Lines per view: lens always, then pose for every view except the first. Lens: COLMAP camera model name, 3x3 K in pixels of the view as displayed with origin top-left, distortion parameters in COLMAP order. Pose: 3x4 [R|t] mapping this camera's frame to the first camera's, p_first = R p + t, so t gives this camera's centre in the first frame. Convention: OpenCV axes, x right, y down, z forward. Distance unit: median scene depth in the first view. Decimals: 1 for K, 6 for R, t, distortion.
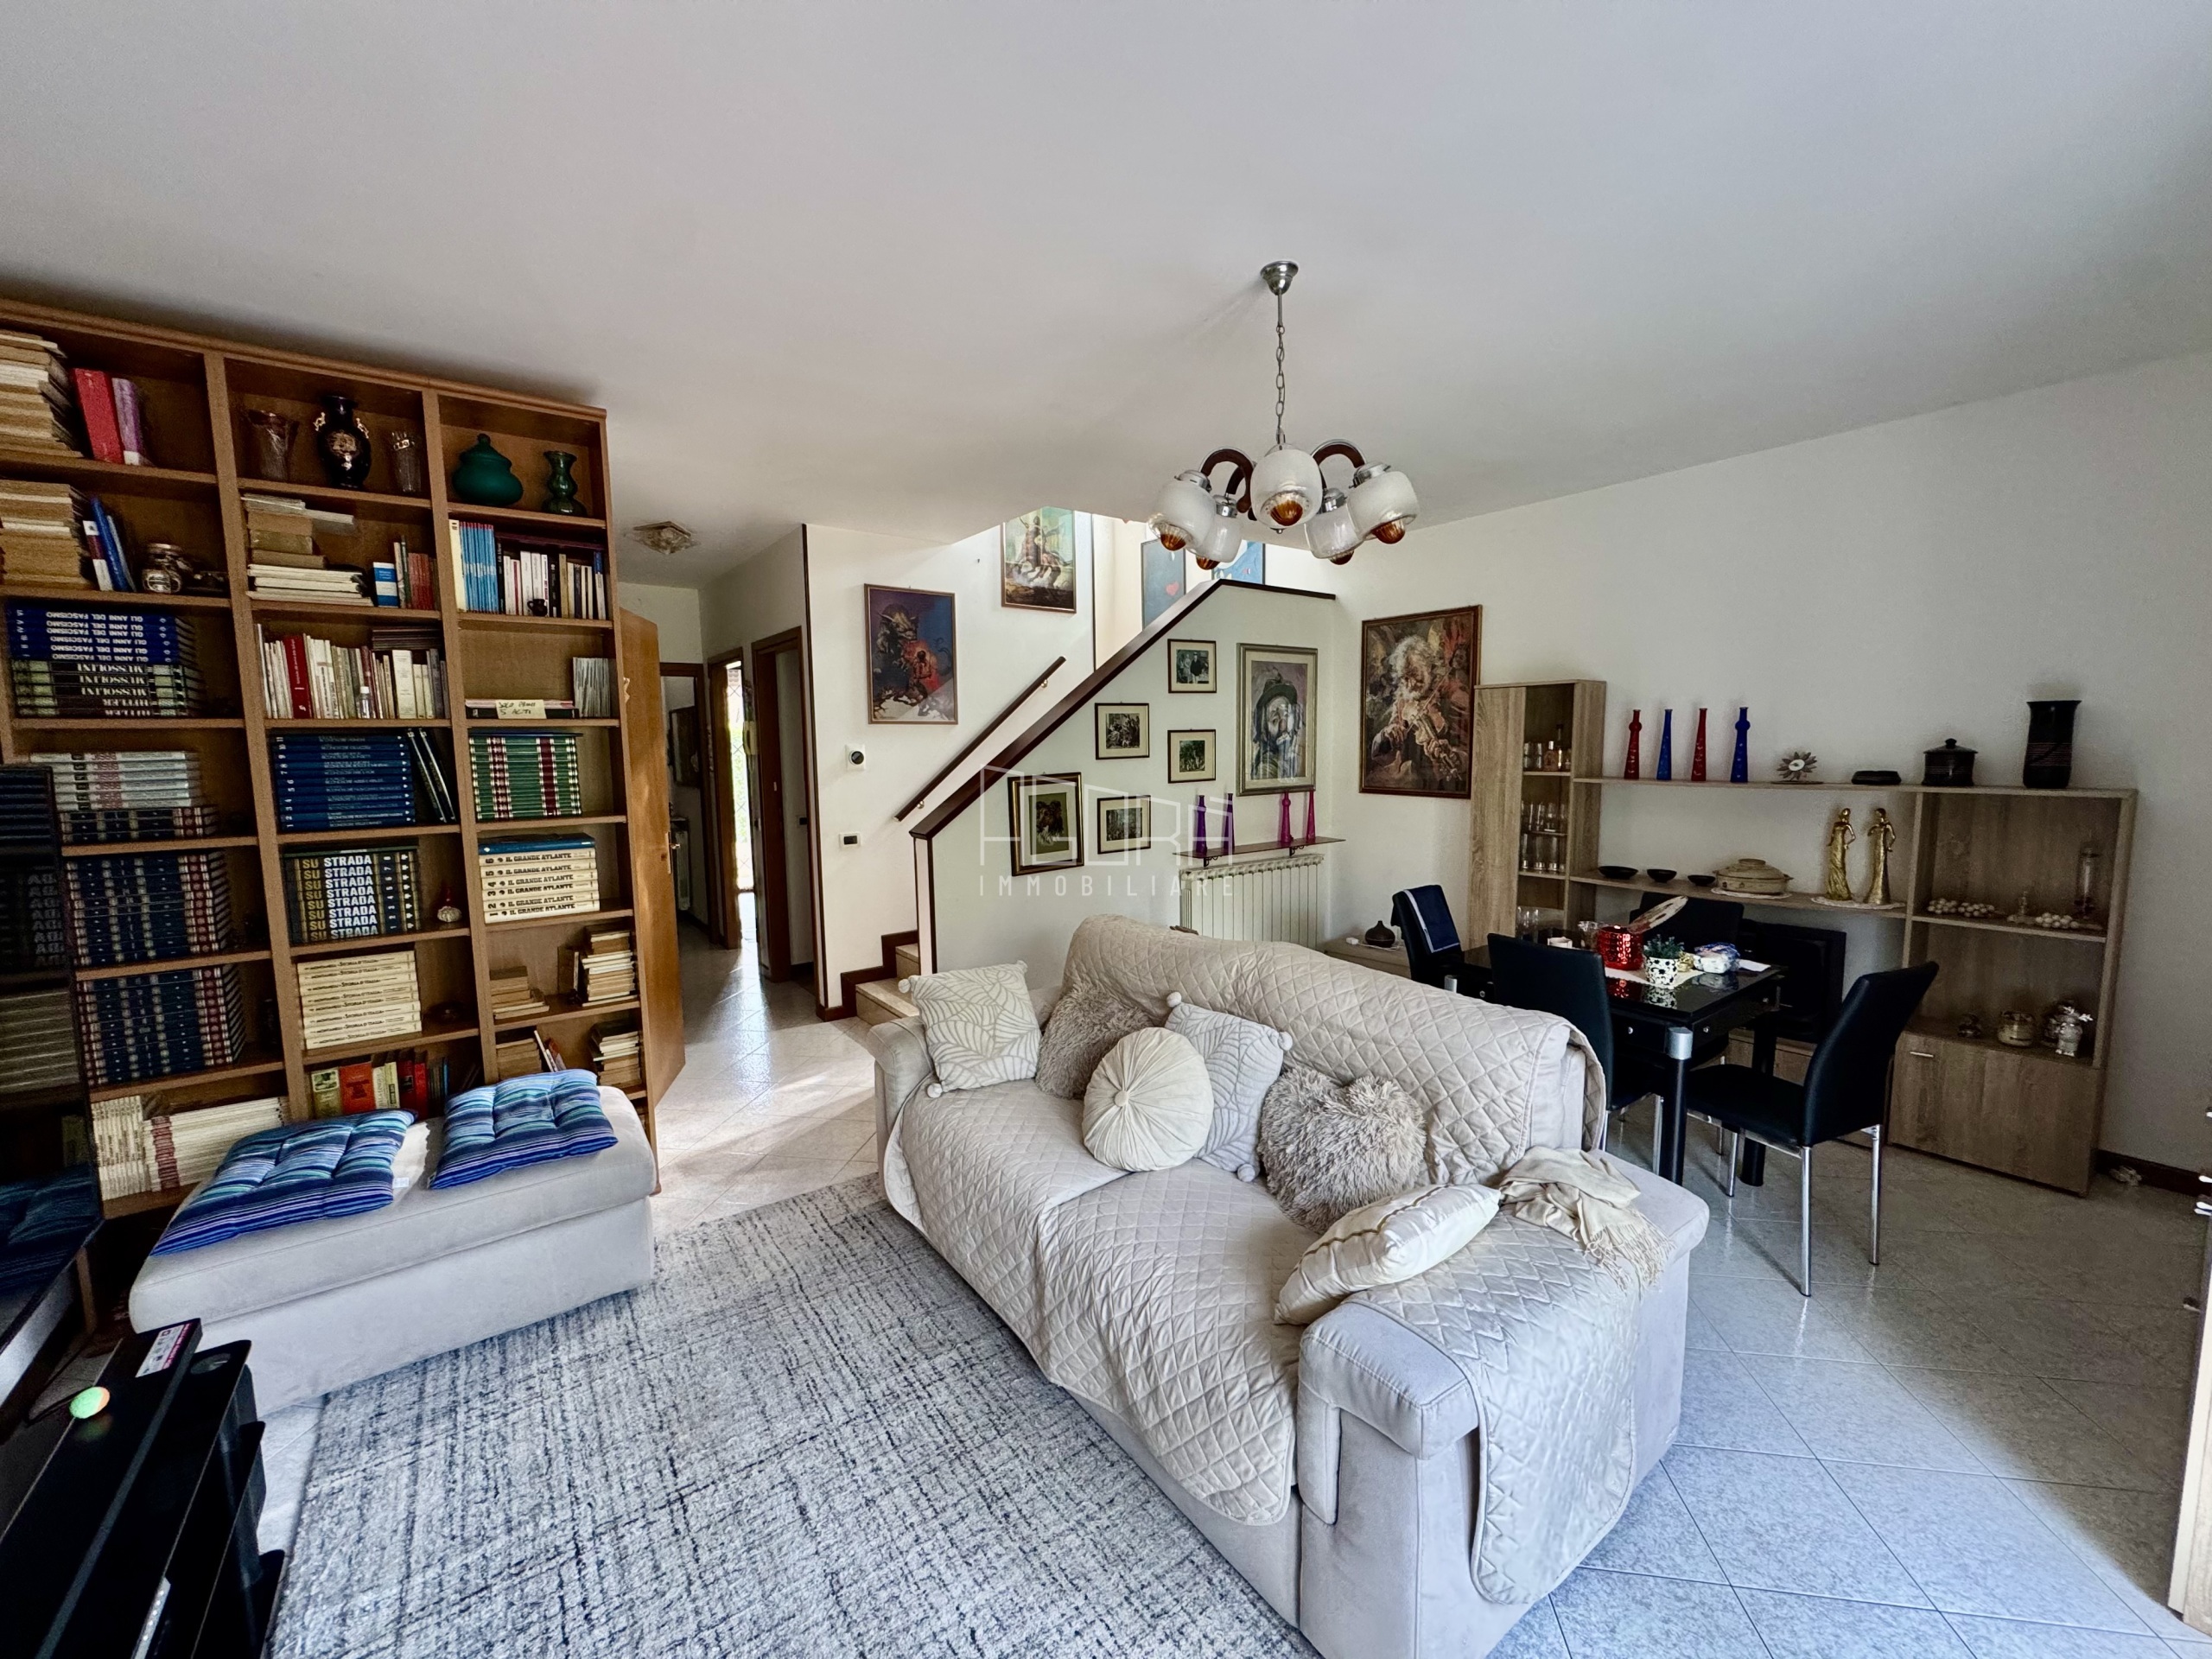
lens RADIAL K [[876.8, 0, 1106.0], [0, 876.8, 829.5], [0, 0, 1]] dist [-0.003383, 0.000110]
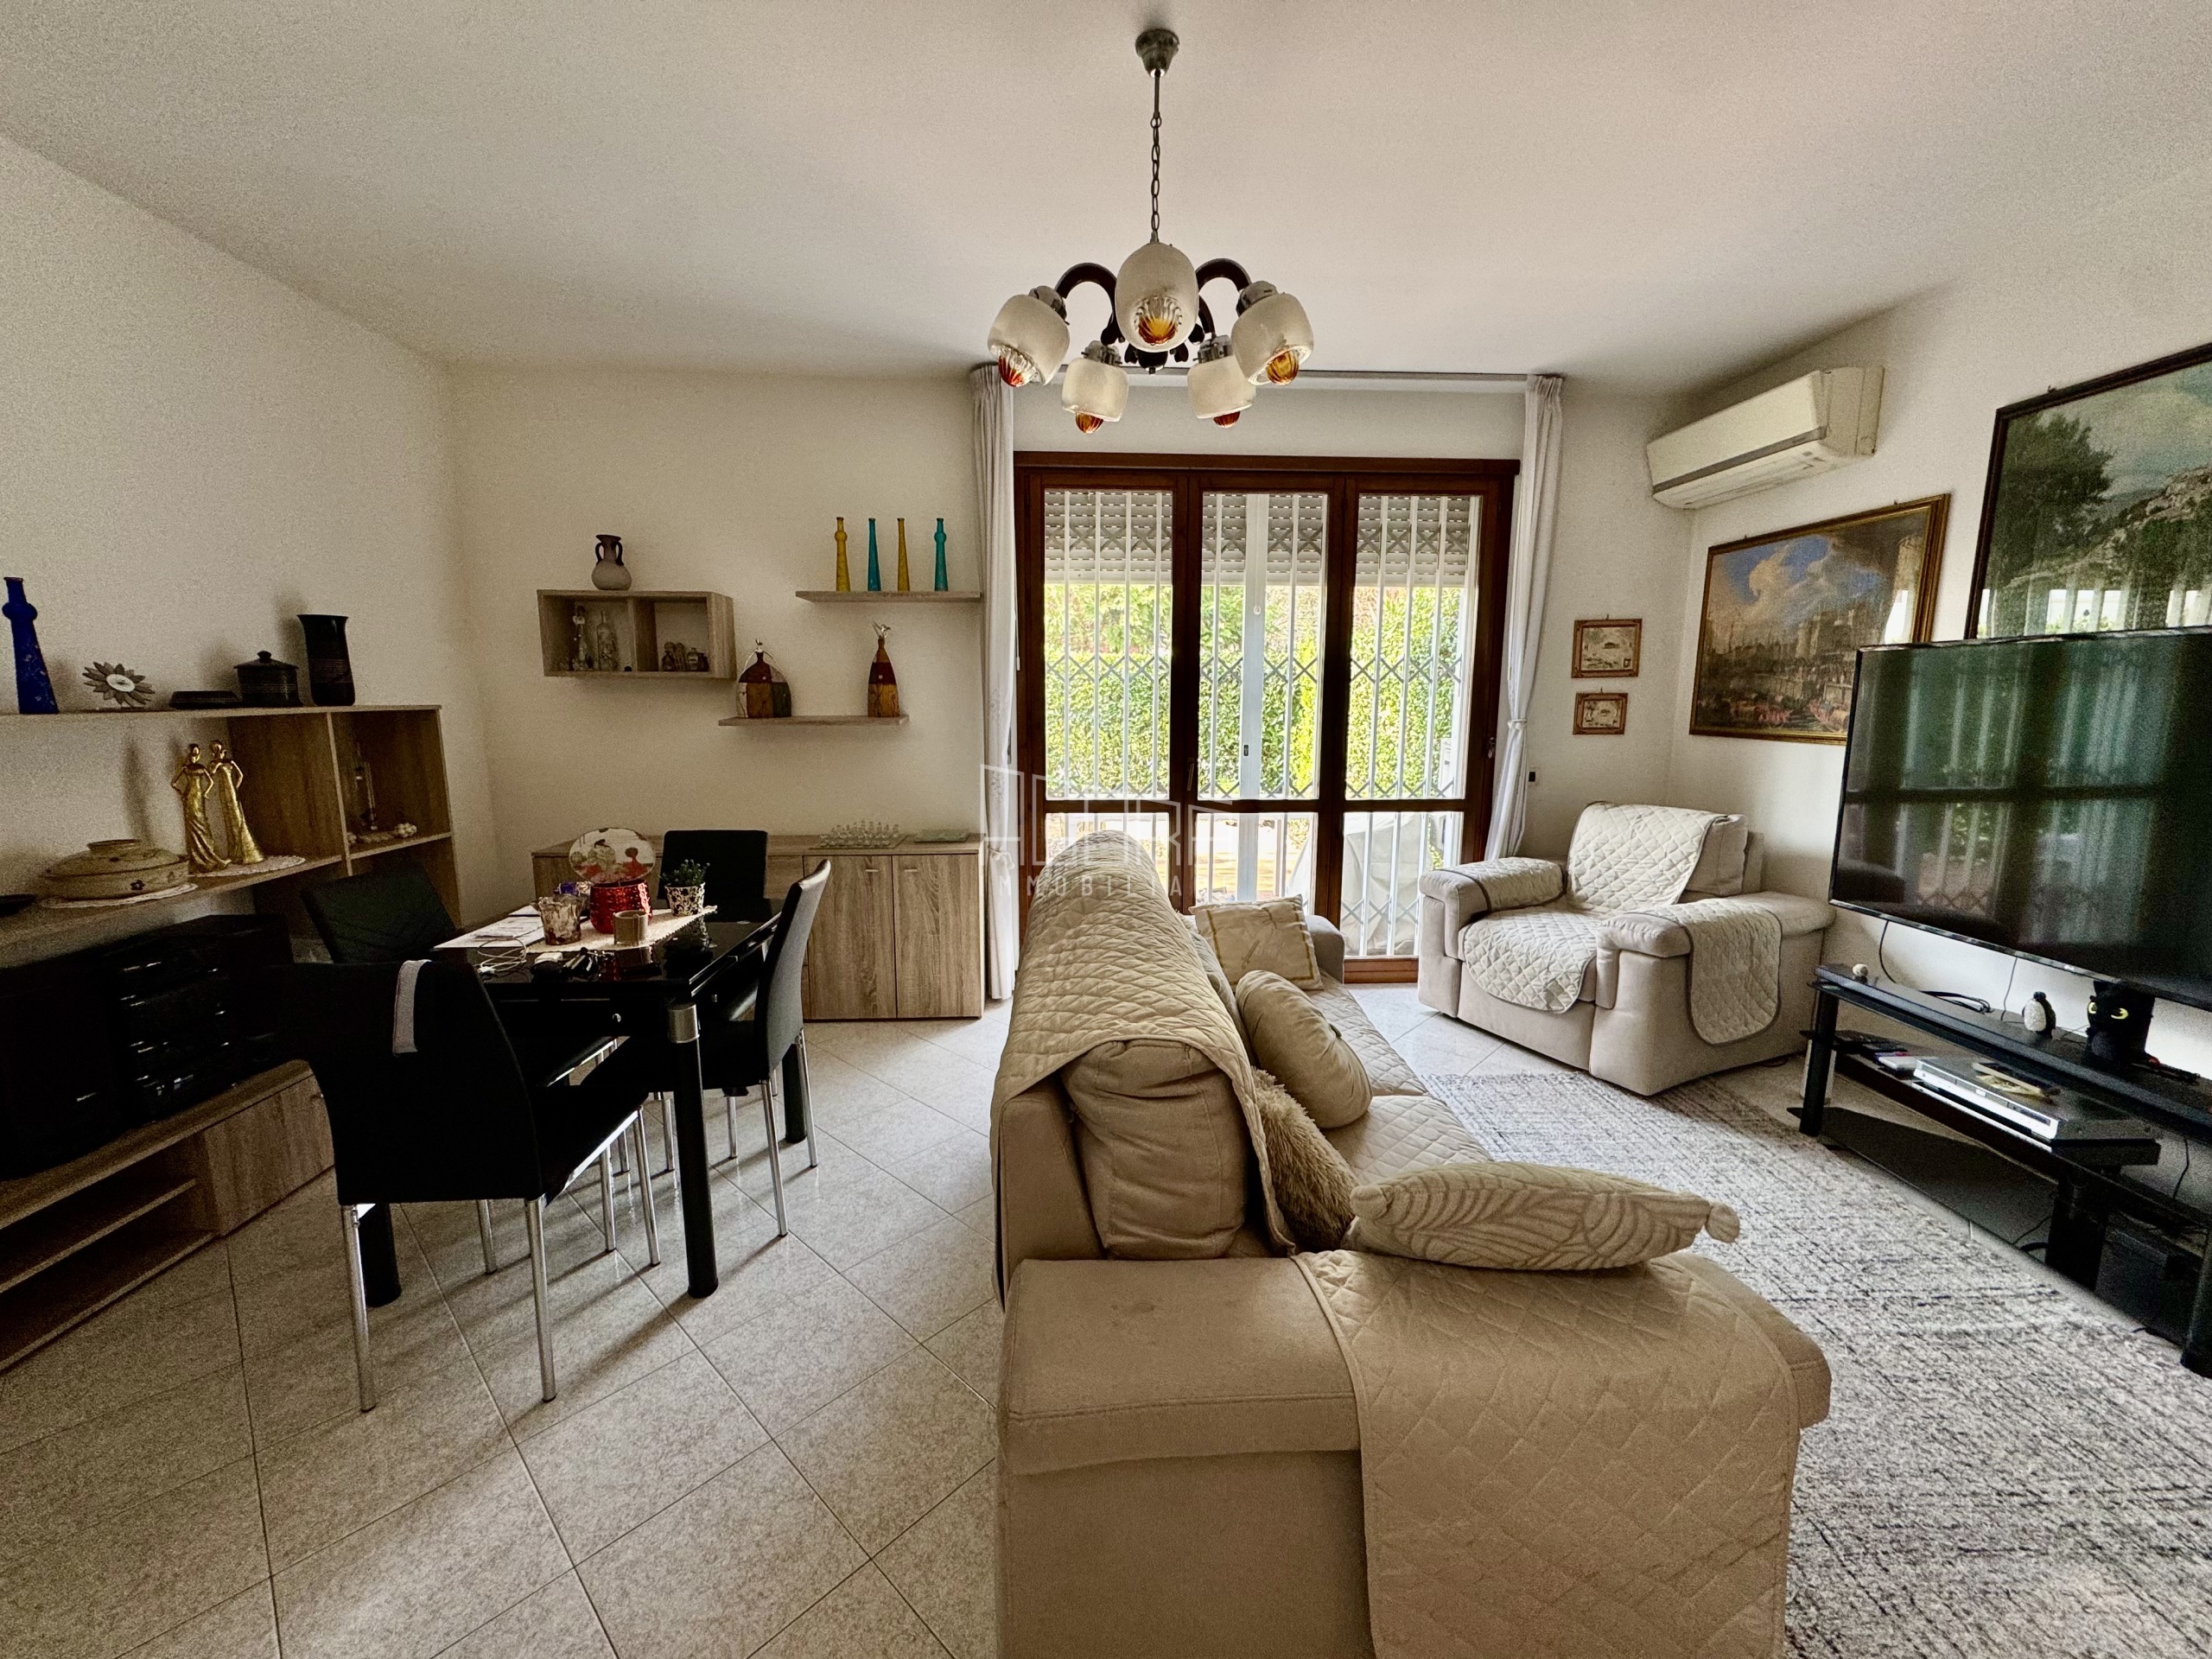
lens RADIAL K [[879.6, 0, 1100.3], [0, 879.6, 827.1], [0, 0, 1]] dist [-0.003352, 0.000219]
pose [[-0.830146, -0.071466, 0.552947, -0.121306], [0.066319, 0.972053, 0.225199, -0.049431], [-0.553588, 0.223619, -0.802207, 0.837987]]
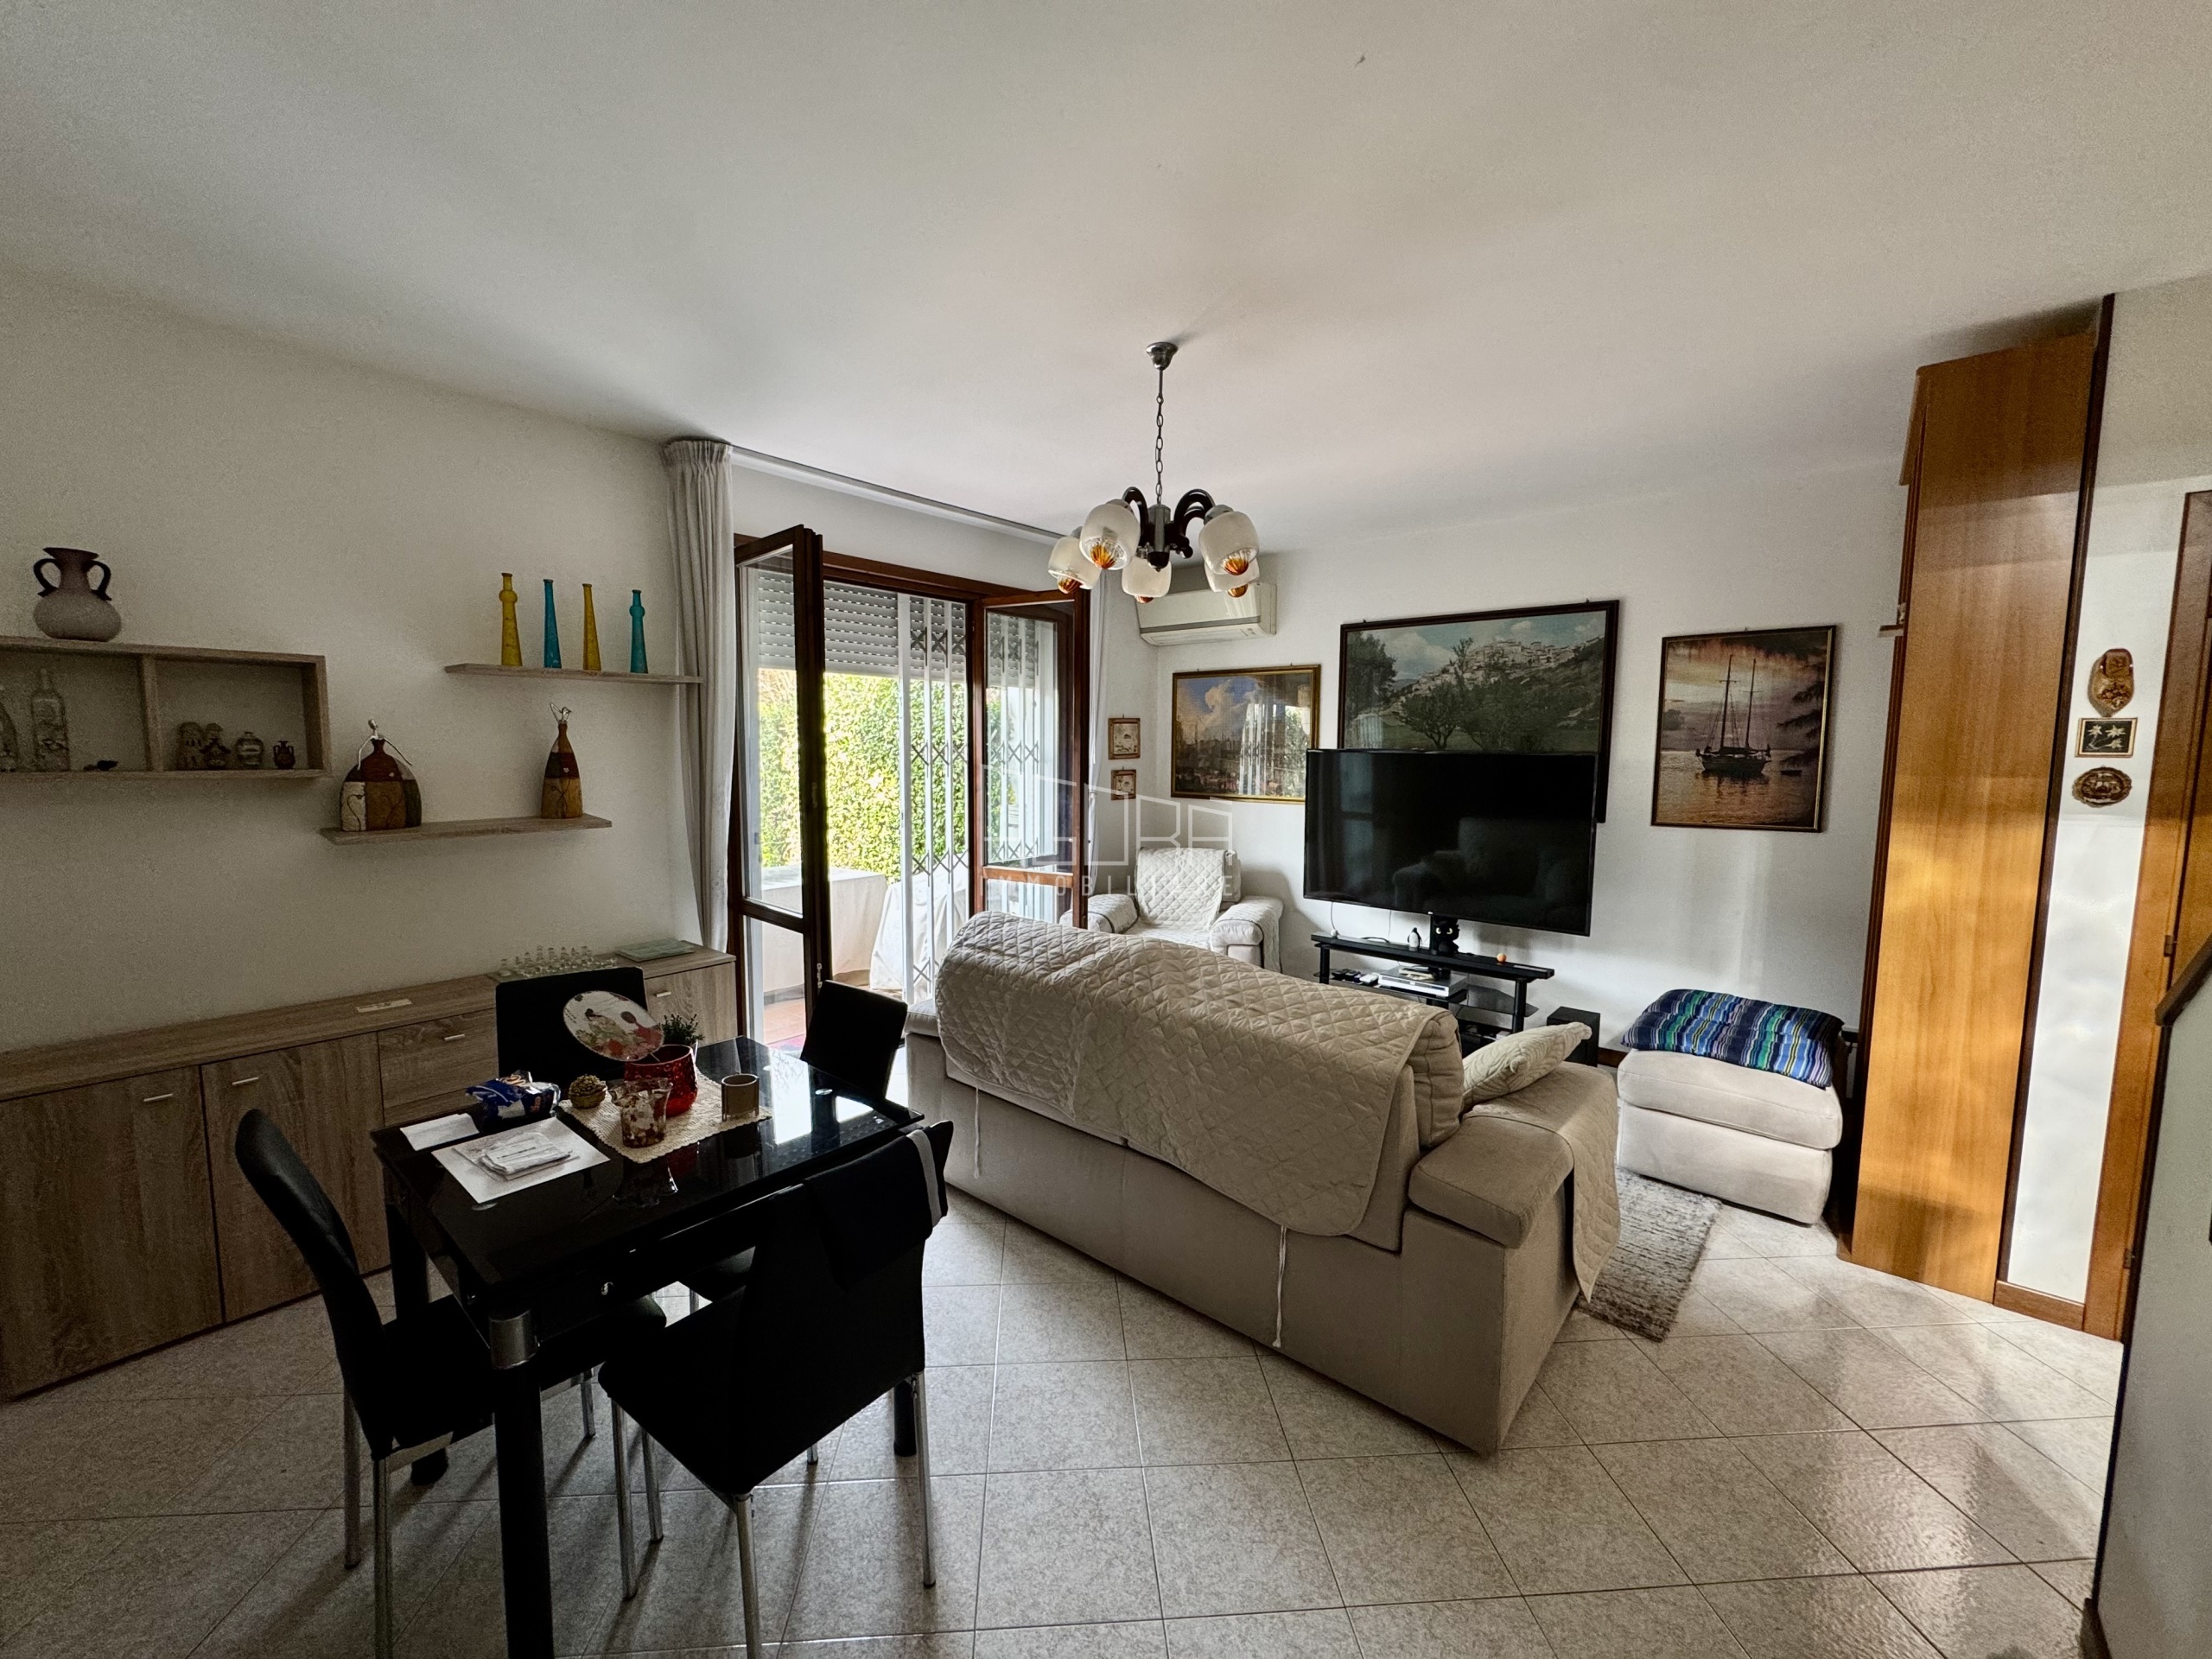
lens RADIAL K [[876.8, 0, 1106.0], [0, 876.8, 829.5], [0, 0, 1]] dist [-0.003383, 0.000110]
pose [[-0.974129, 0.029900, -0.224006, 0.245750], [-0.015381, 0.980138, 0.197718, -0.106709], [0.225469, 0.196048, -0.954321, 1.000560]]
